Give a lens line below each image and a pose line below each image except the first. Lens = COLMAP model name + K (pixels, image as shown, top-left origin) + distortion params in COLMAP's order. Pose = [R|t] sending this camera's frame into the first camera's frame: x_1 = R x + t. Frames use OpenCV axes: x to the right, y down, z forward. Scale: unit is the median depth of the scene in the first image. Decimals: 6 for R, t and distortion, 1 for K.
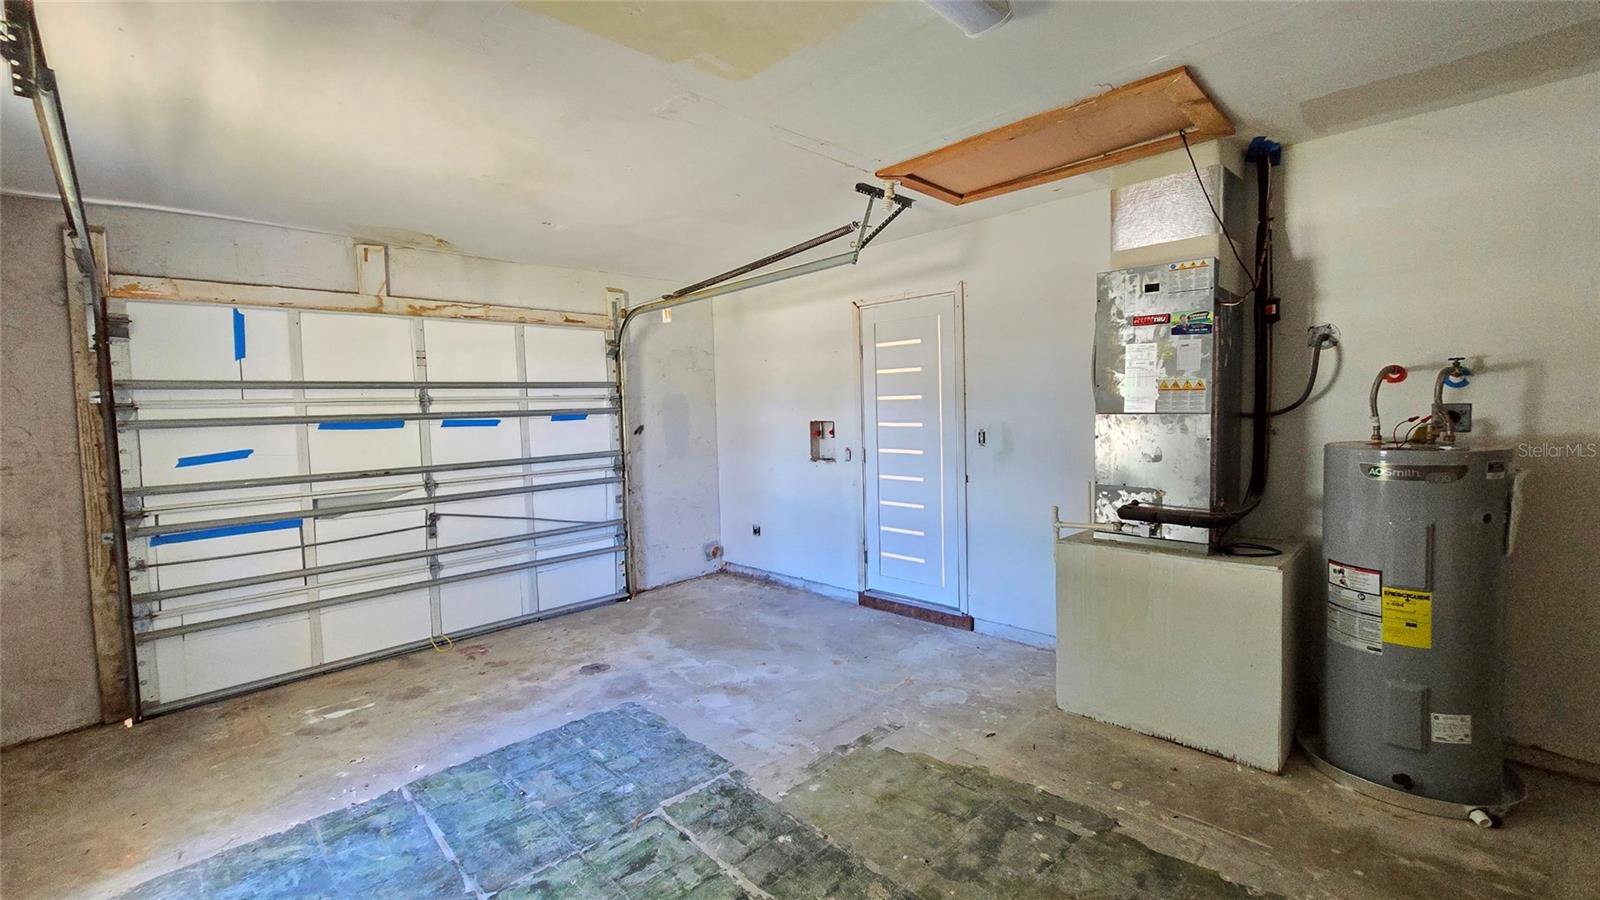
lens RADIAL K [[654.0, 0, 796.6], [0, 654.0, 445.0], [0, 0, 1]] dist [-0.003293, -0.000086]
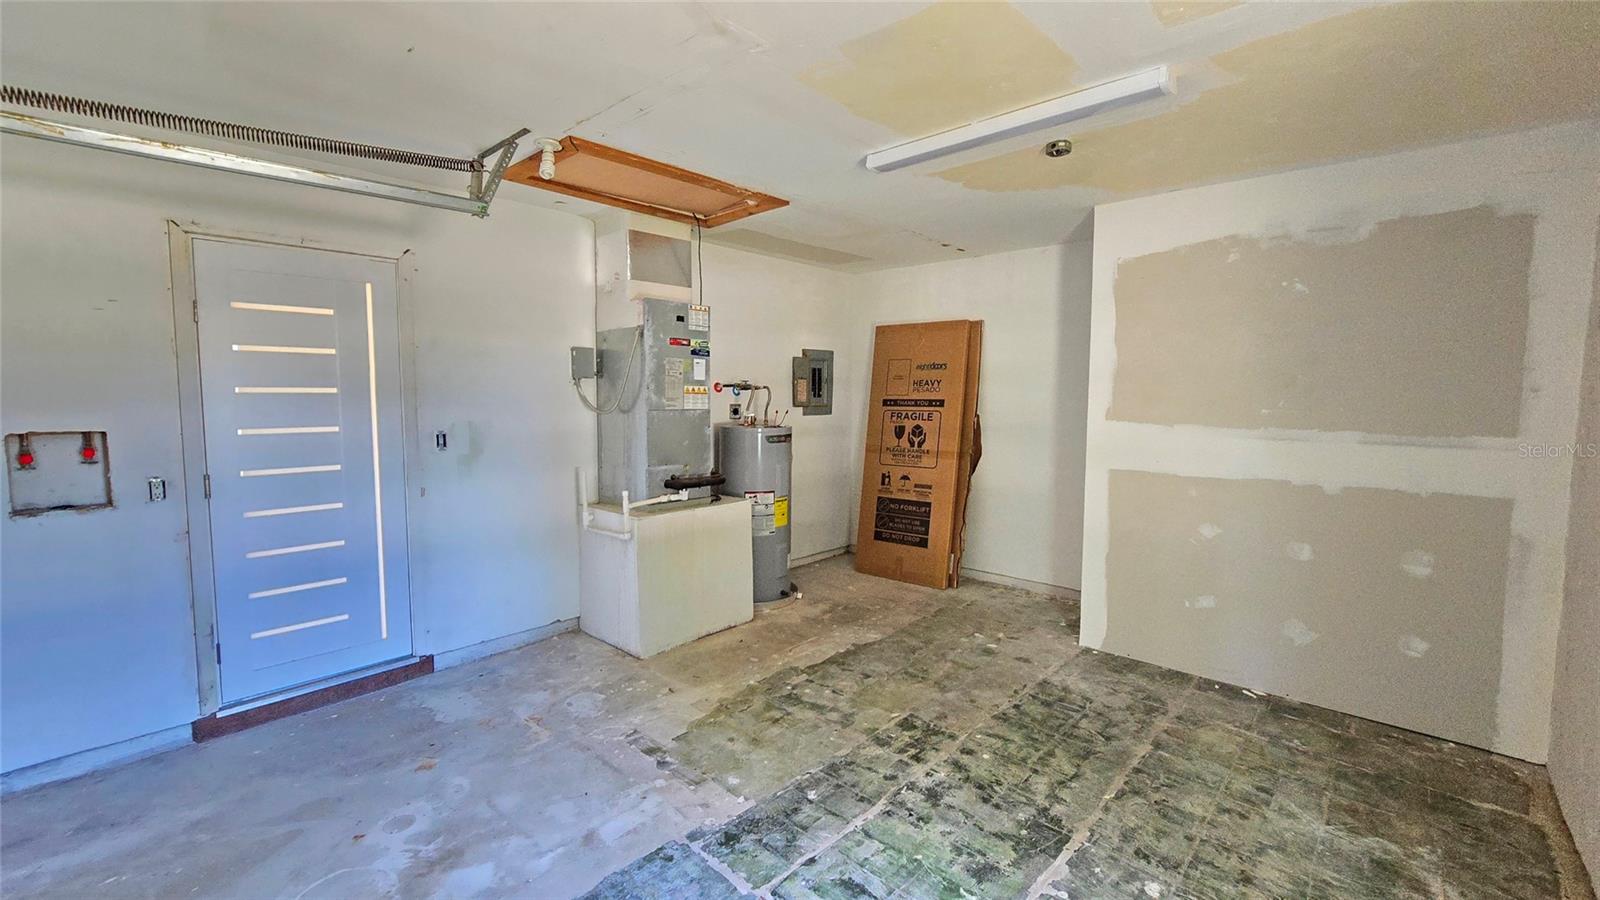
lens RADIAL K [[659.7, 0, 802.2], [0, 659.7, 441.6], [0, 0, 1]] dist [-0.002901, 0.000211]
pose [[-0.043856, -0.046367, 0.997961, -0.680689], [0.059944, 0.997001, 0.048956, -0.027363], [-0.997238, 0.061969, -0.040945, 0.637167]]
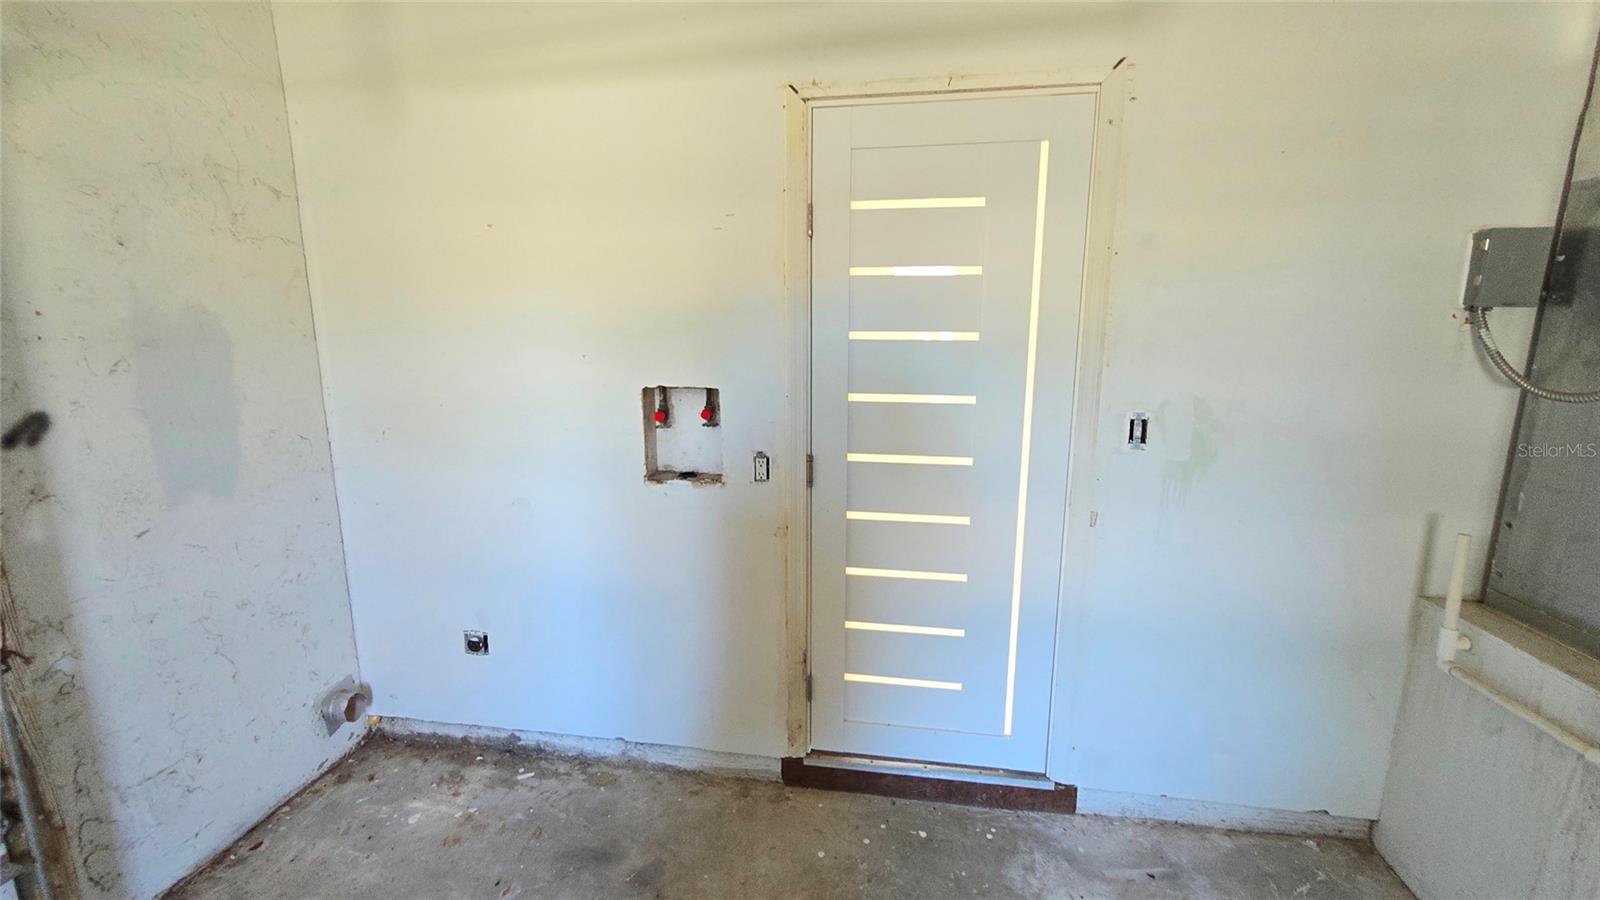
lens RADIAL K [[654.0, 0, 796.6], [0, 654.0, 445.0], [0, 0, 1]] dist [-0.003293, -0.000086]
pose [[0.812923, -0.078215, 0.577095, -0.199380], [0.013670, 0.993230, 0.115359, -0.065513], [-0.582210, -0.085889, 0.808489, 0.869716]]
